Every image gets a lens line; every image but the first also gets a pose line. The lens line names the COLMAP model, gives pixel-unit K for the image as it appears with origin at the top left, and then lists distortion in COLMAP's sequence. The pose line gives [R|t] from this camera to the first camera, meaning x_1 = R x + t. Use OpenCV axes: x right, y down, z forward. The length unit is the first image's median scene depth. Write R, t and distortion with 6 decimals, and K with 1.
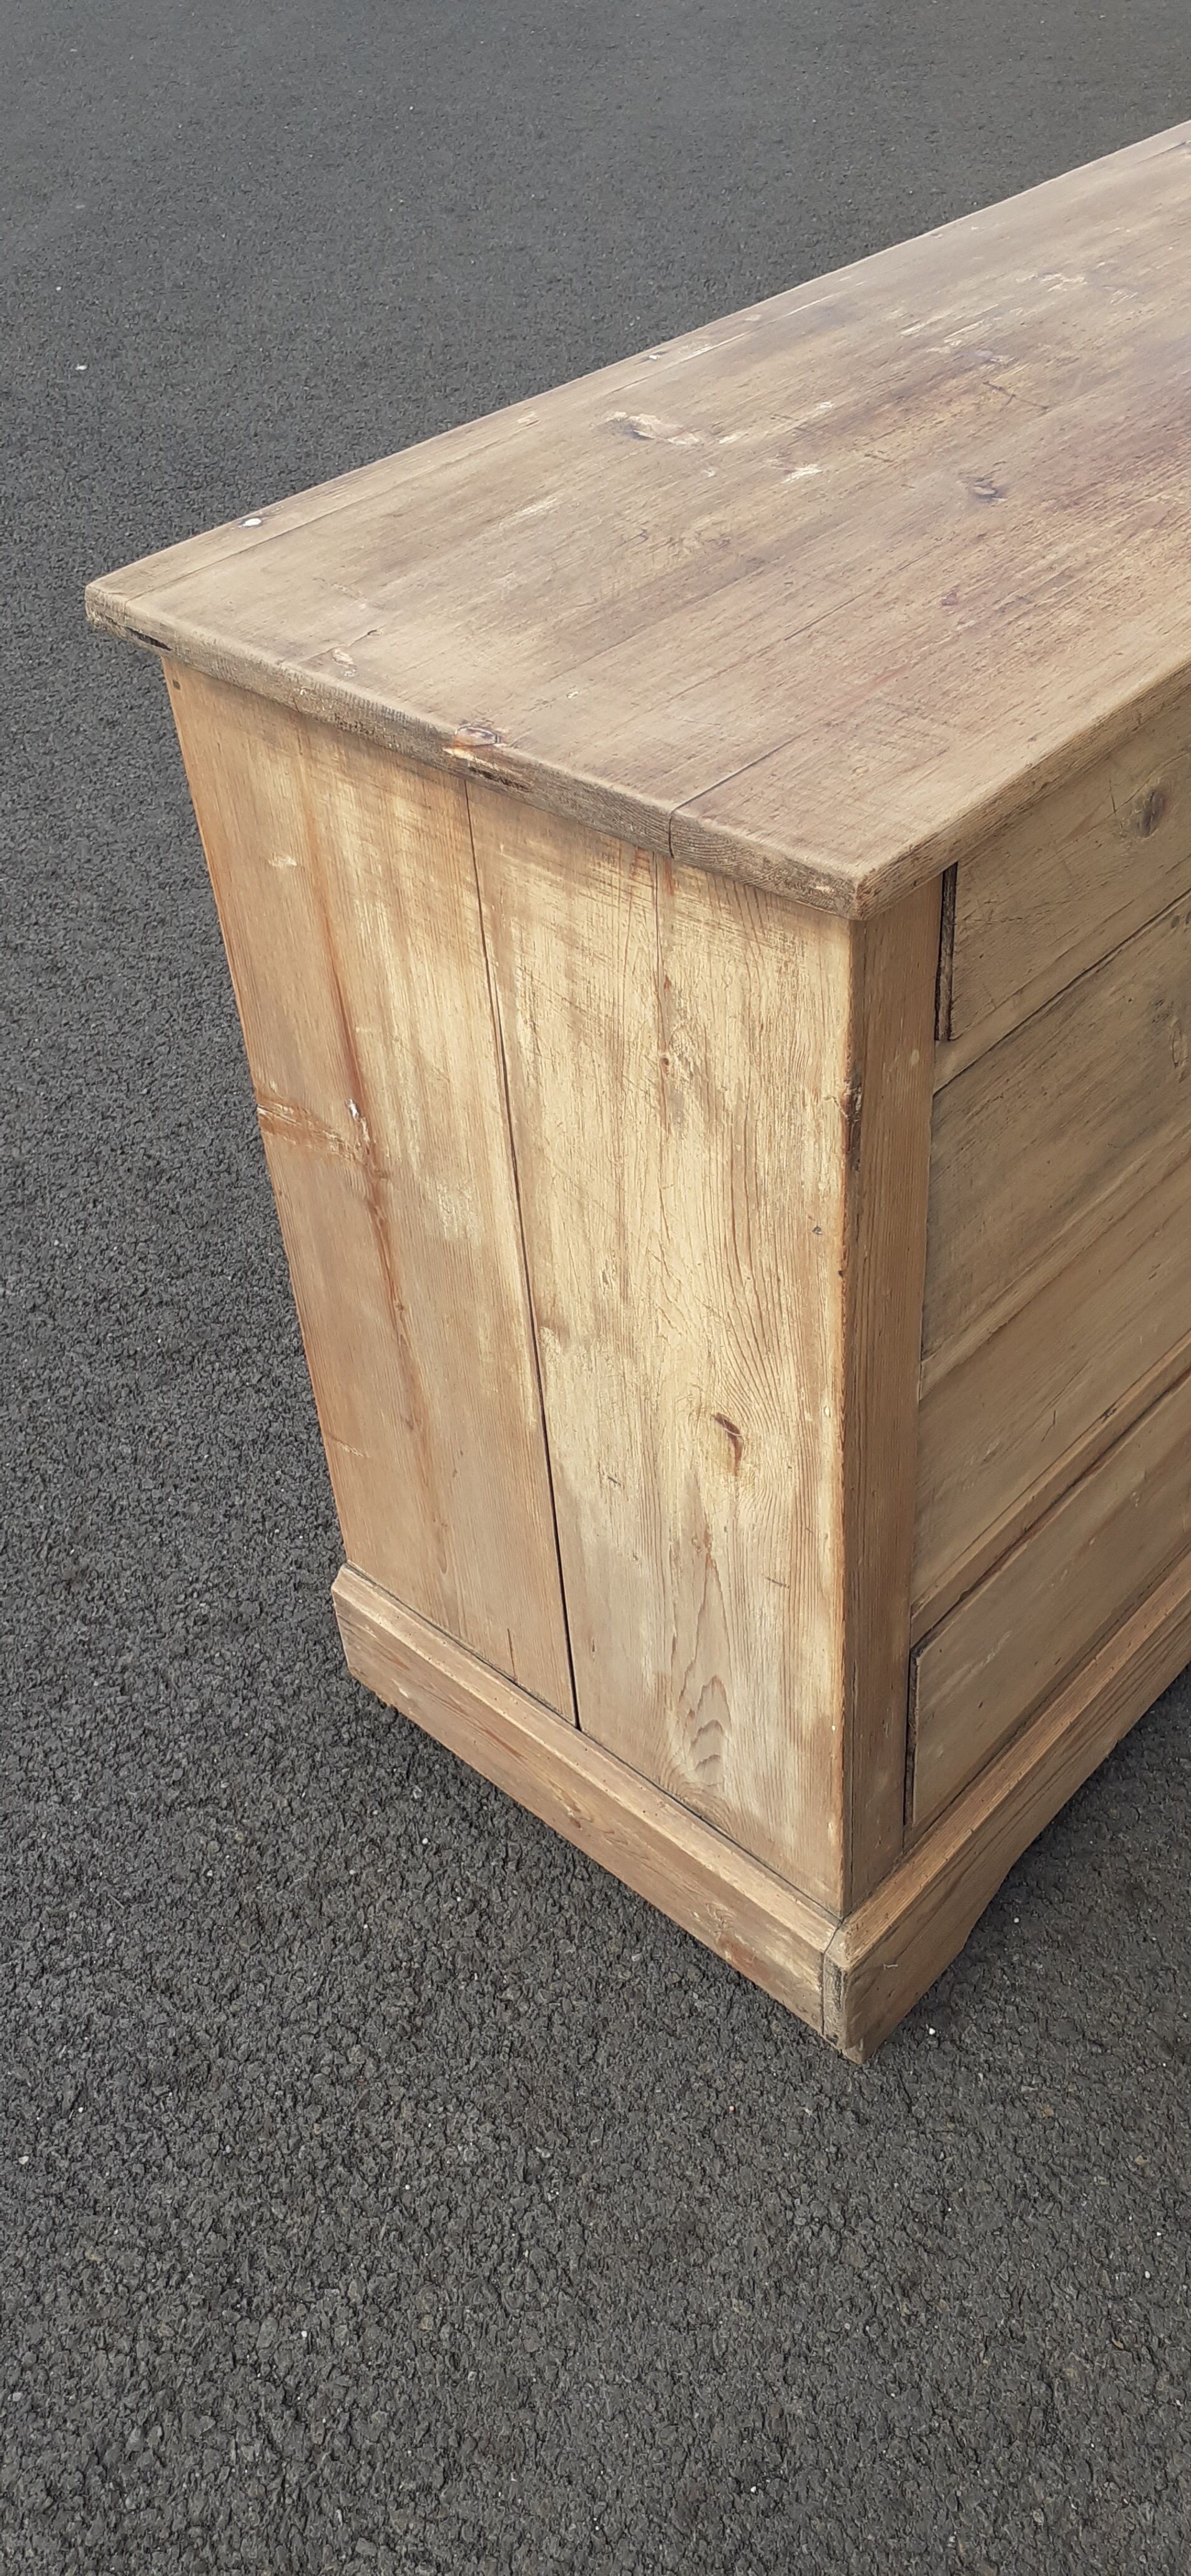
lens RADIAL K [[2184.2, 0, 595.8], [0, 2184.2, 1257.7], [0, 0, 1]] dist [0.156060, -0.385353]
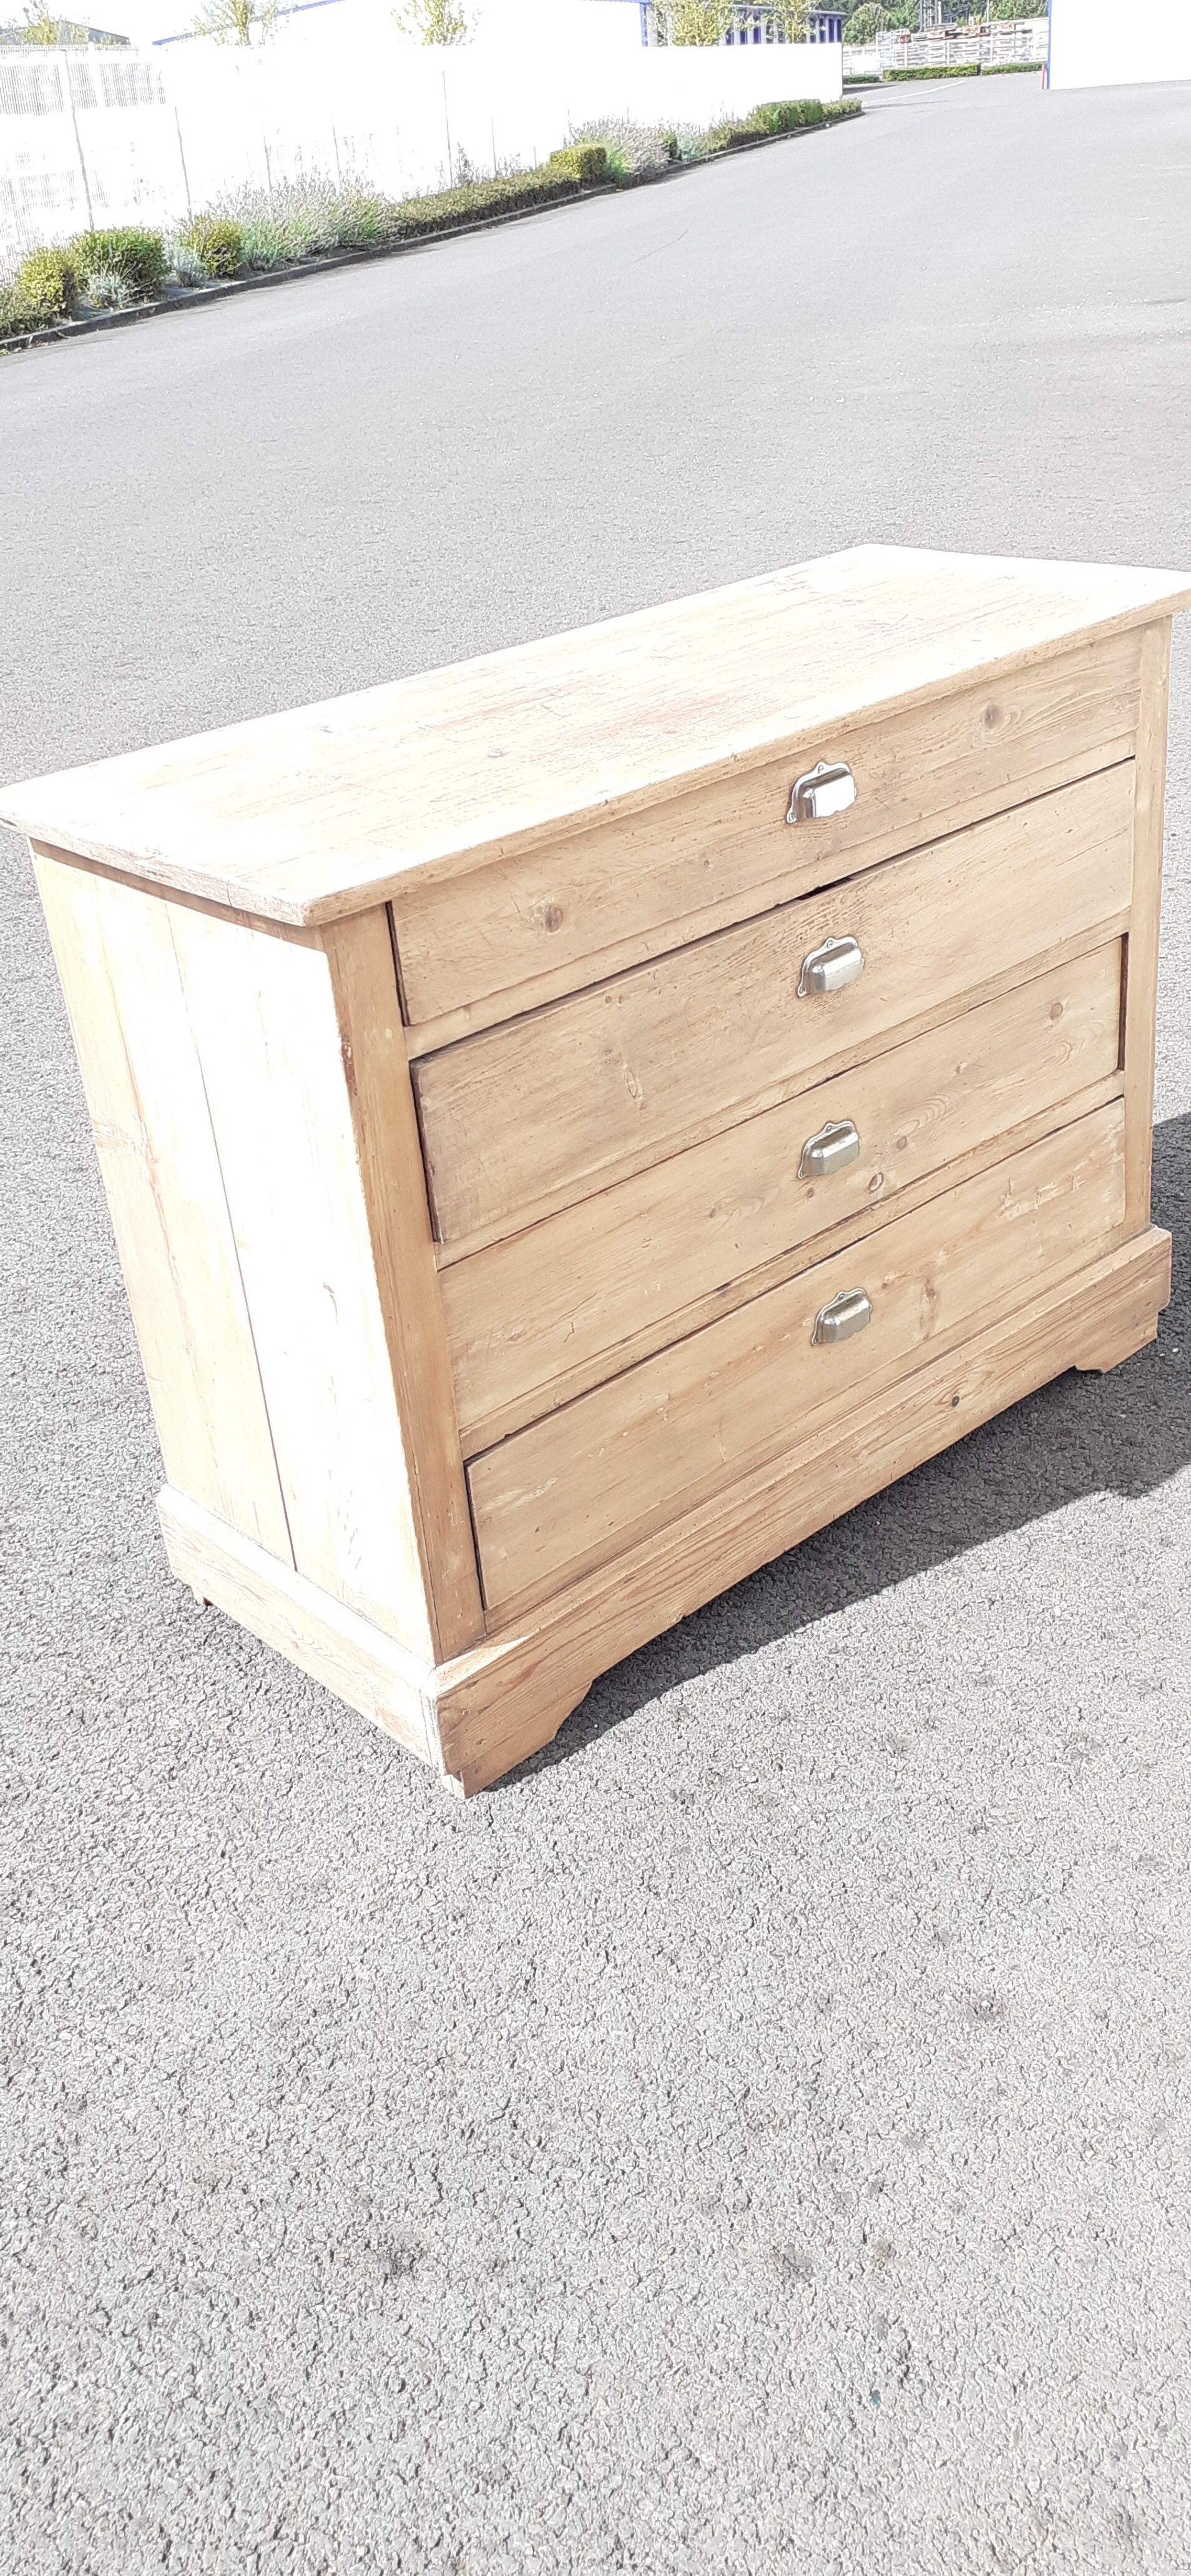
lens RADIAL K [[2184.2, 0, 595.8], [0, 2184.2, 1257.7], [0, 0, 1]] dist [0.156060, -0.385353]
pose [[0.996103, 0.023640, -0.084974, 0.337344], [-0.039356, 0.981314, -0.188346, 0.299674], [0.078934, 0.190956, 0.978420, -0.498887]]
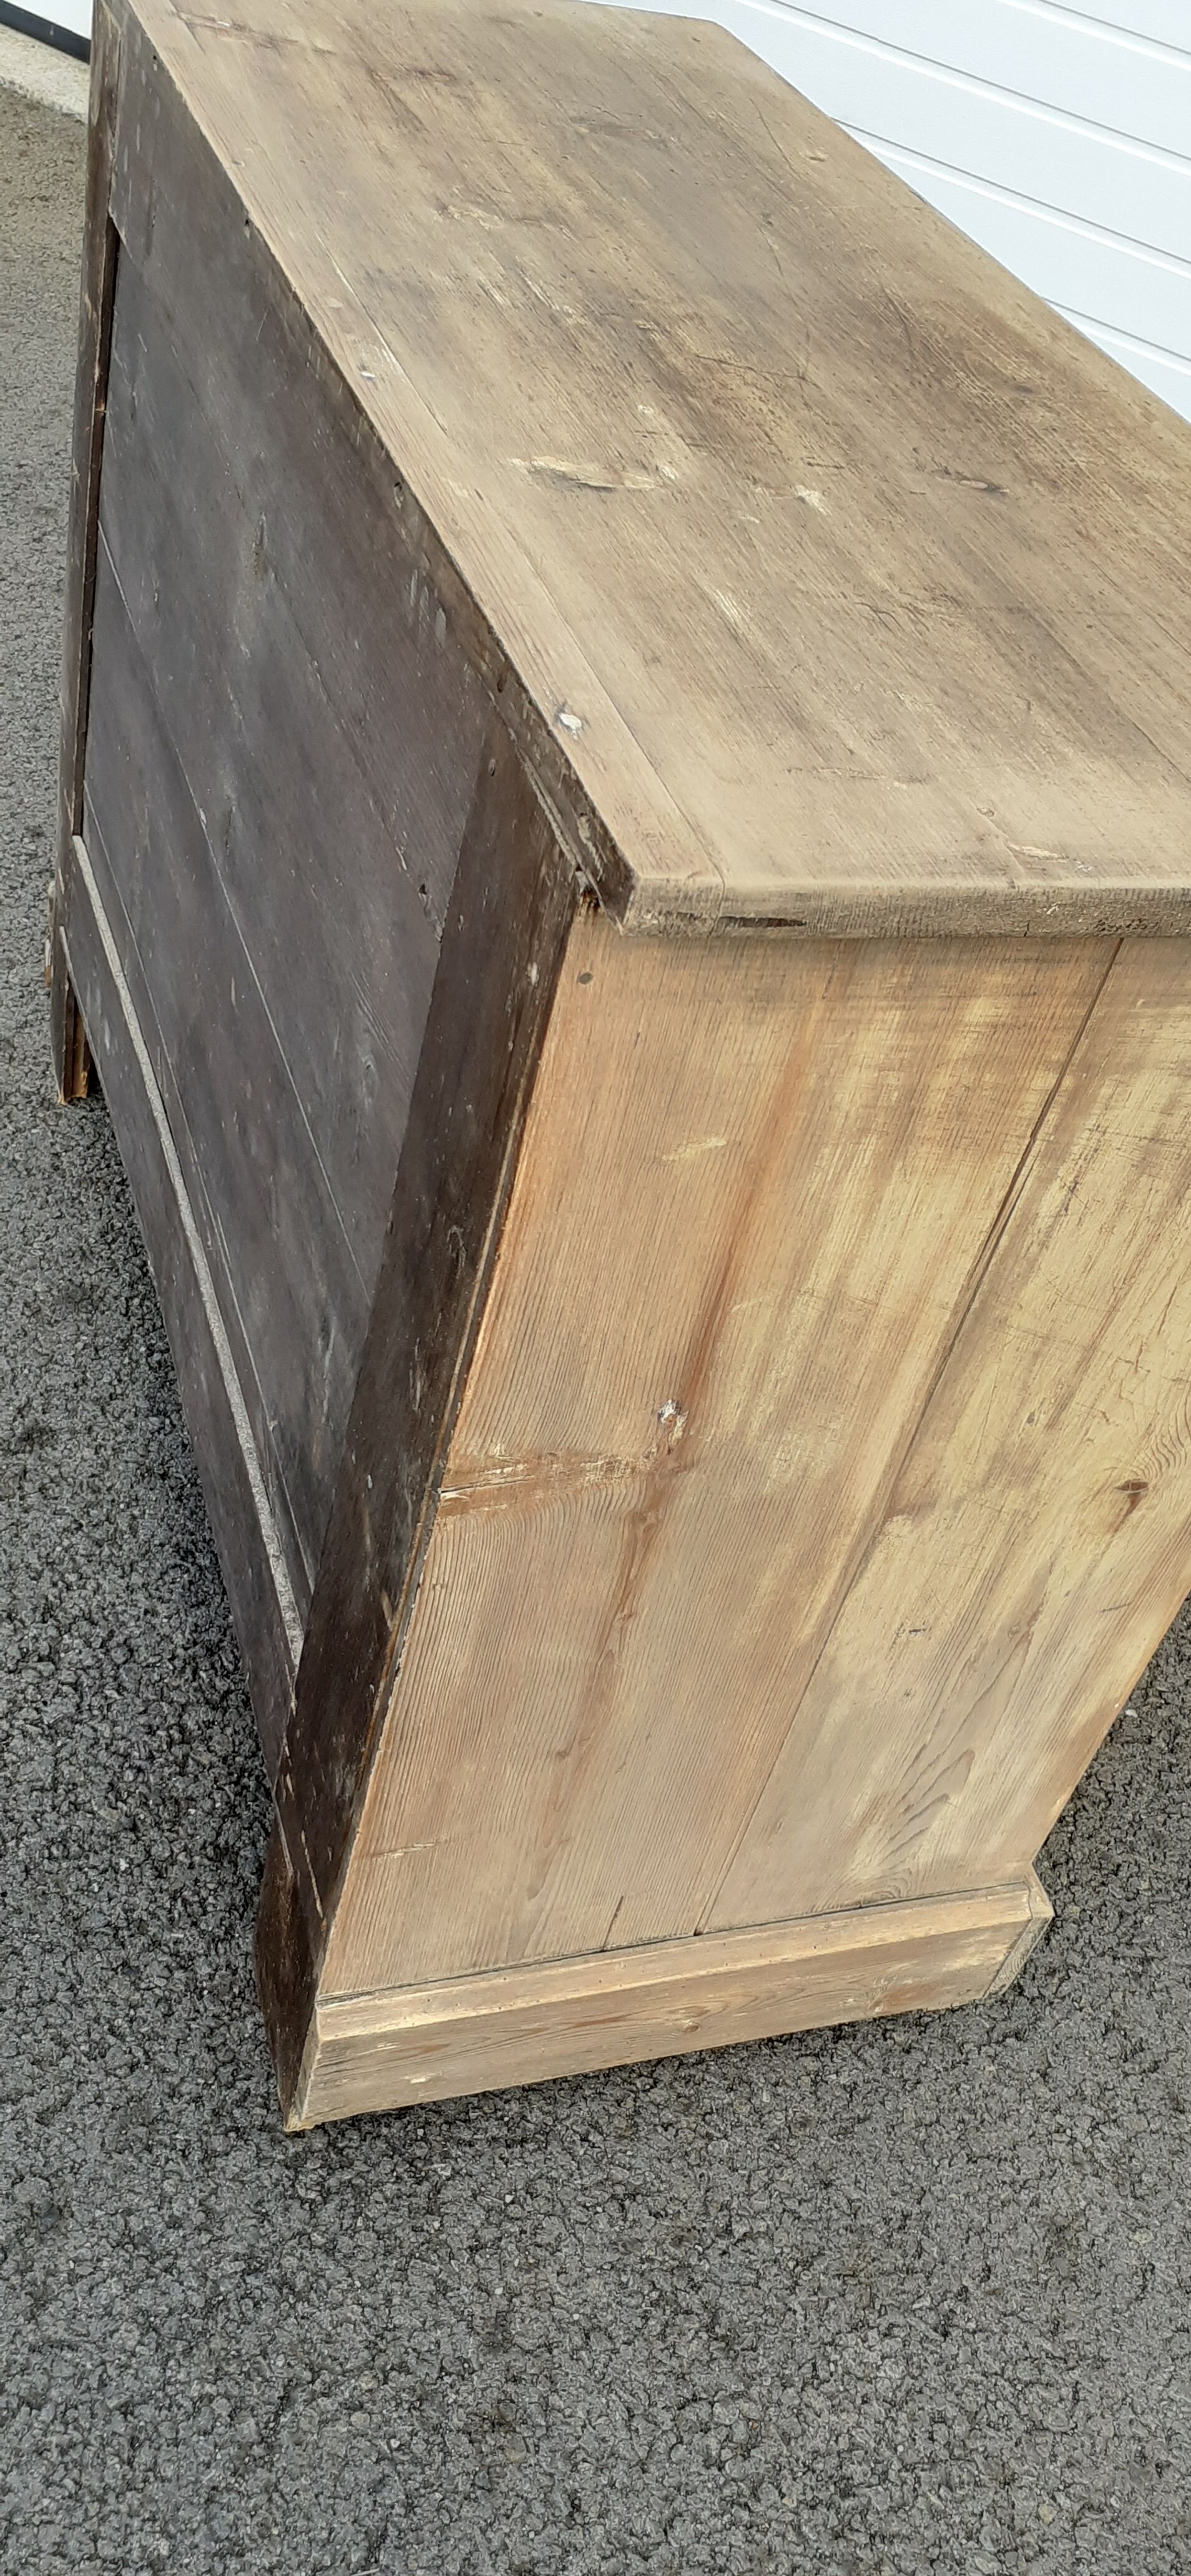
lens RADIAL K [[2250.1, 0, 589.3], [0, 2250.1, 1260.7], [0, 0, 1]] dist [0.004680, 0.008062]
pose [[0.473031, -0.445030, 0.760388, -0.638352], [0.365054, 0.884483, 0.290561, -0.323622], [-0.801859, 0.140138, 0.580848, 0.515530]]
